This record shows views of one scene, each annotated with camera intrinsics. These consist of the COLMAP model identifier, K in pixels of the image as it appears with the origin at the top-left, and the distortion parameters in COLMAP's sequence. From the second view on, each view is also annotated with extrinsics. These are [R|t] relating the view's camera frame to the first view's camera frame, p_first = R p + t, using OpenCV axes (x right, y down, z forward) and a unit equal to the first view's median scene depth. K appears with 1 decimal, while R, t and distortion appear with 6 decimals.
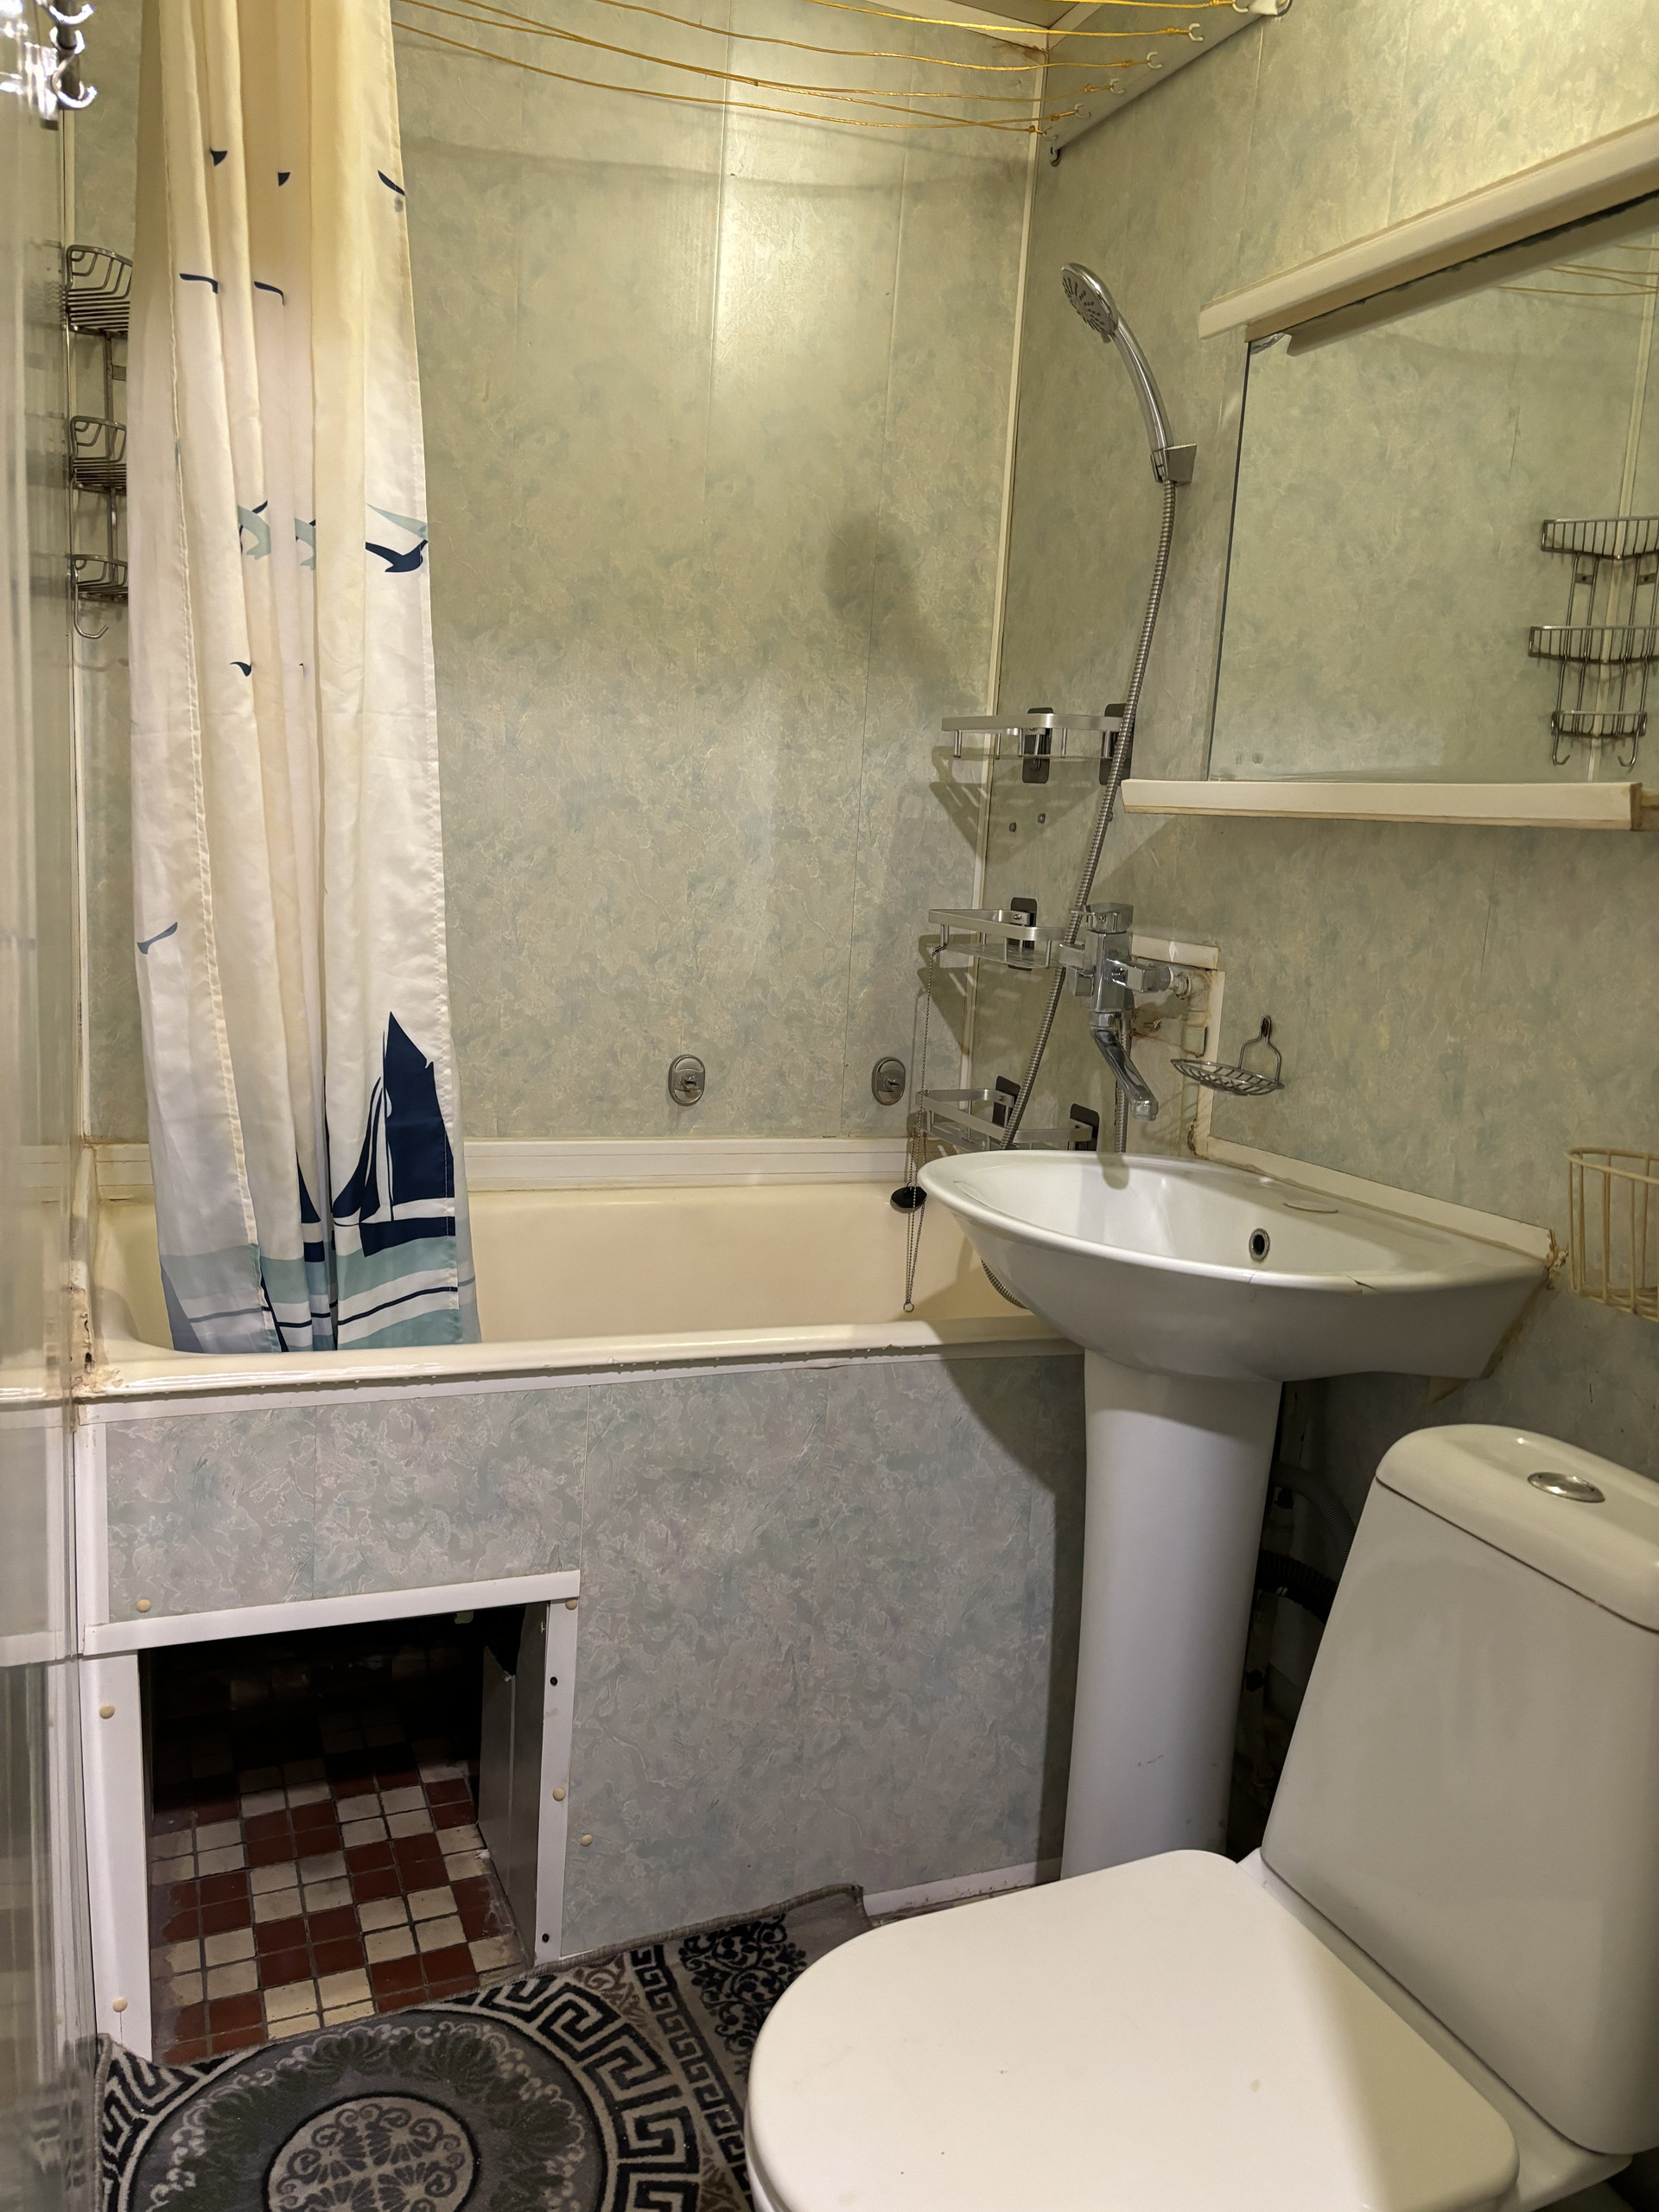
lens RADIAL K [[1669.3, 0, 832.8], [0, 1669.3, 1106.4], [0, 0, 1]] dist [0.060727, -0.080783]
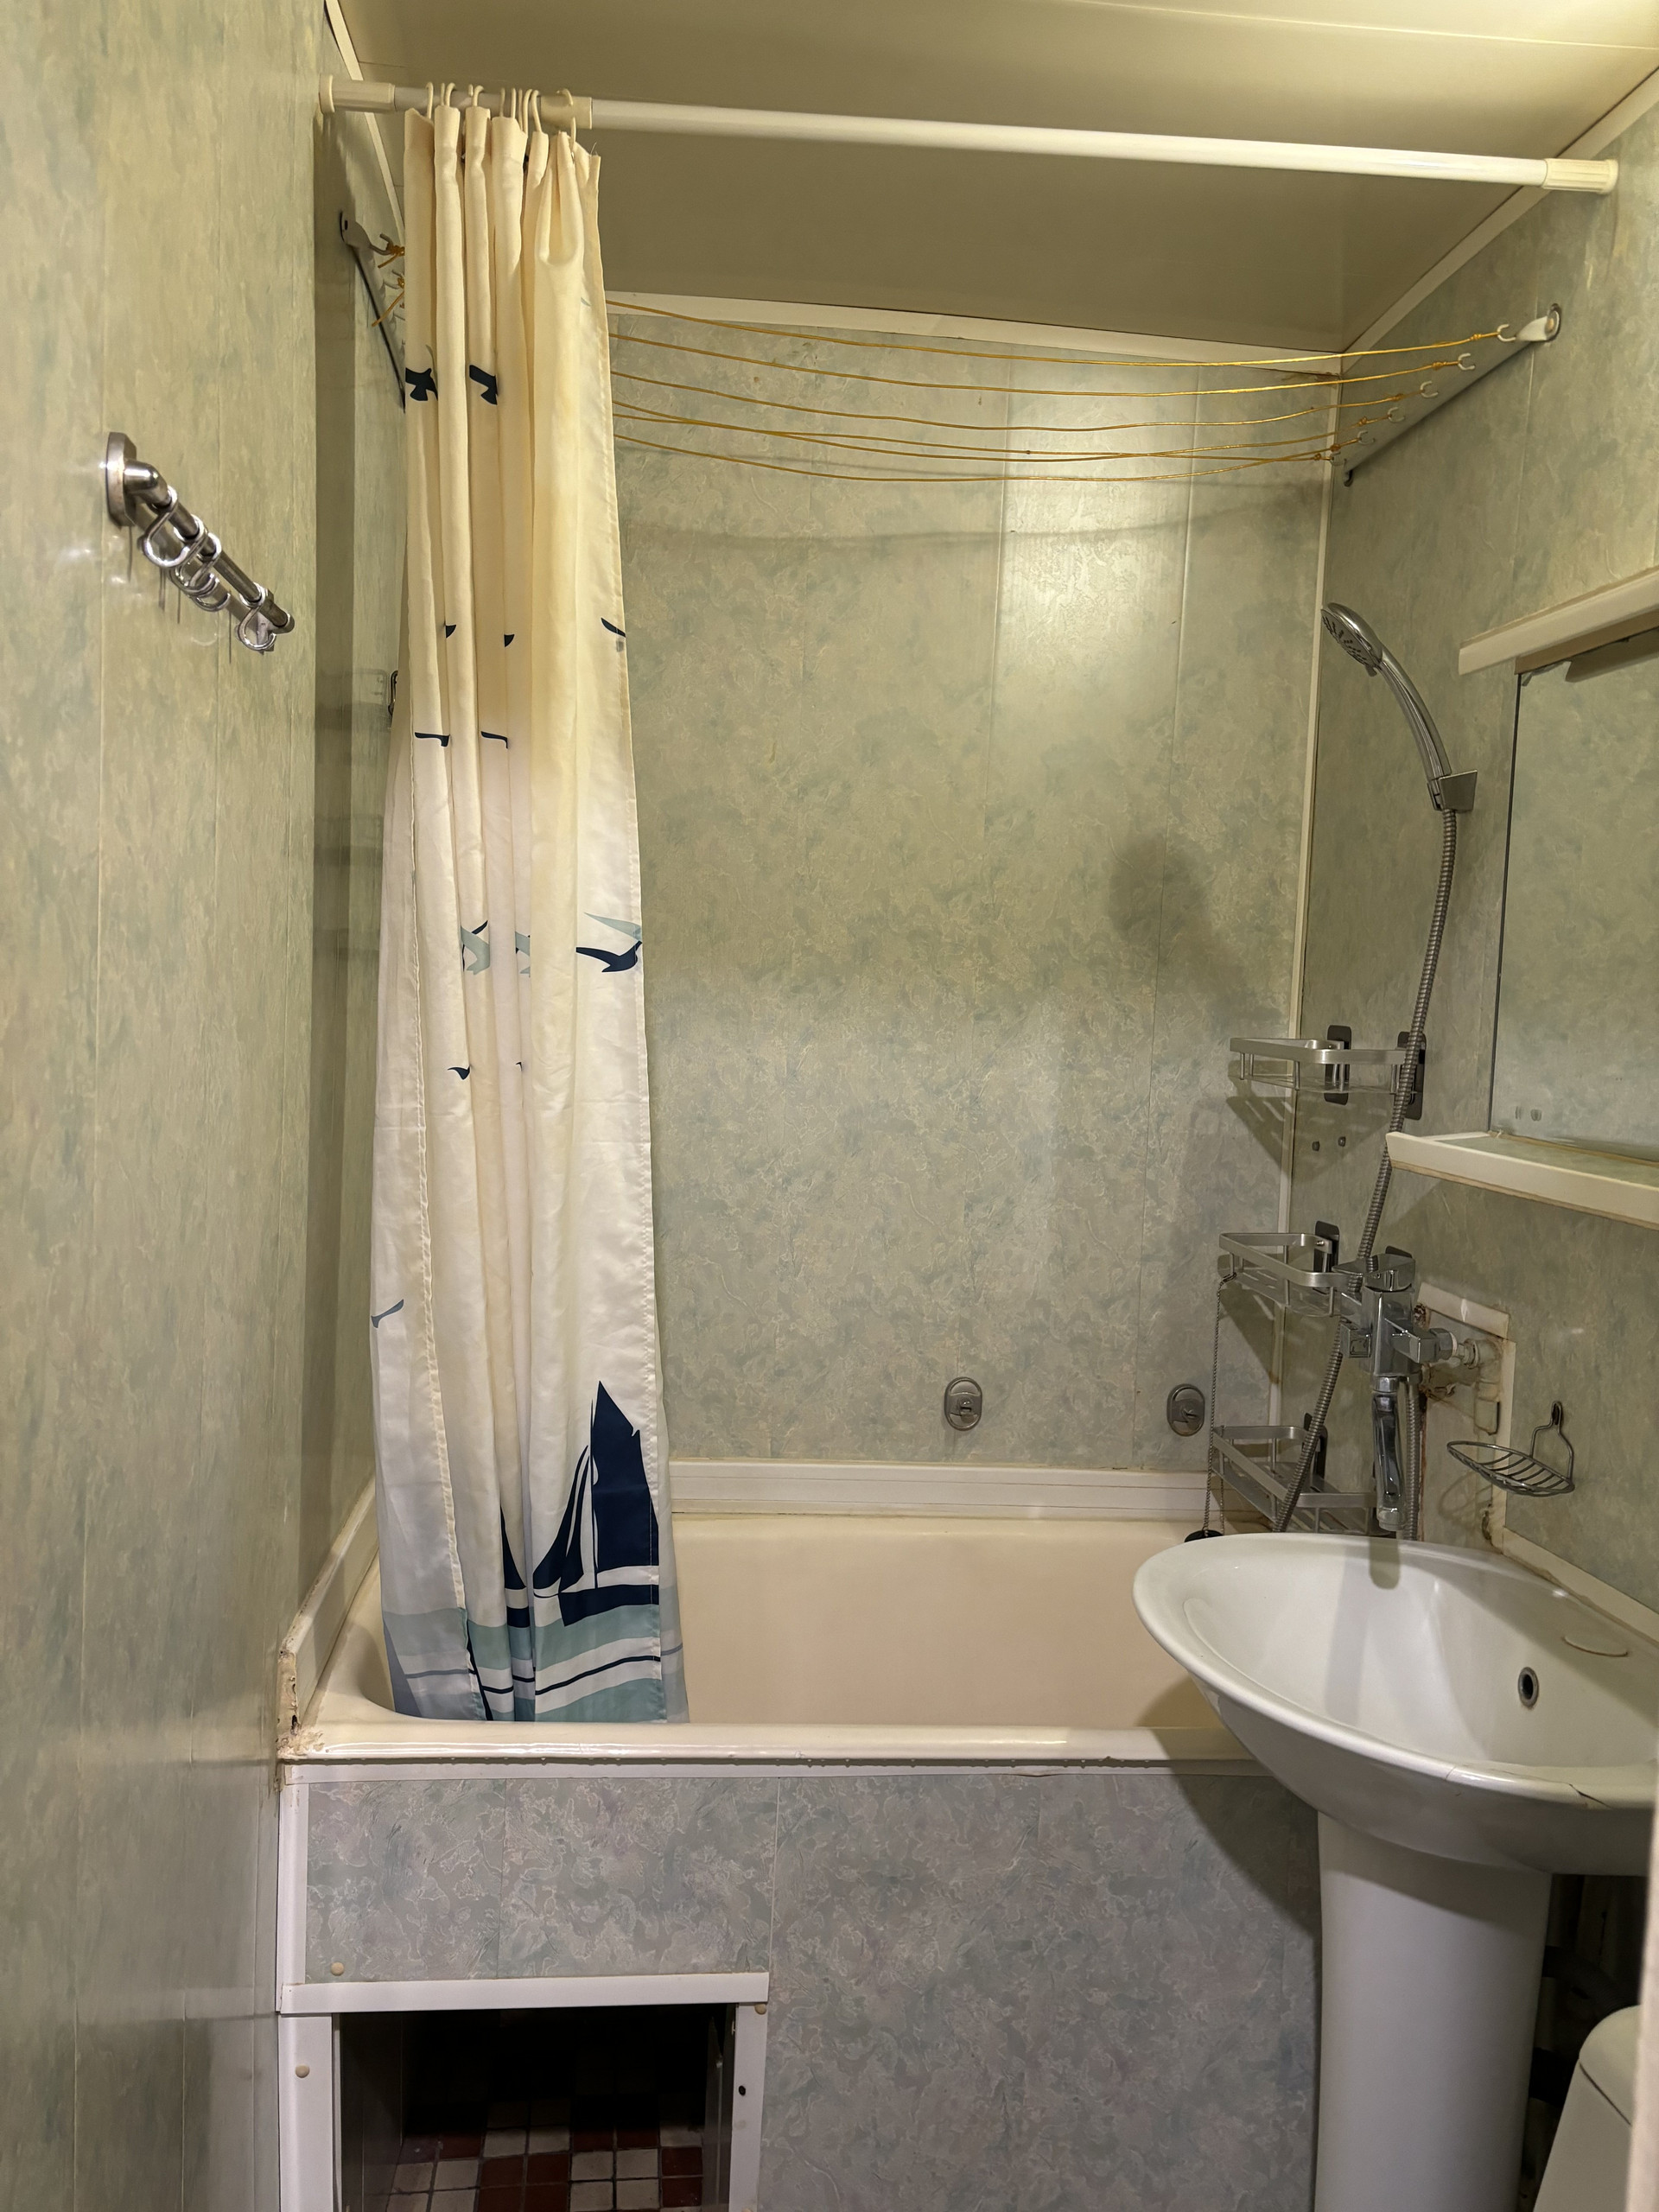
lens RADIAL K [[1670.8, 0, 832.0], [0, 1670.8, 1102.6], [0, 0, 1]] dist [0.011737, 0.003550]
pose [[0.962936, -0.001153, -0.269729, 0.133131], [-0.030627, 0.993056, -0.113583, -0.101850], [0.267987, 0.117634, 0.956214, 0.036176]]
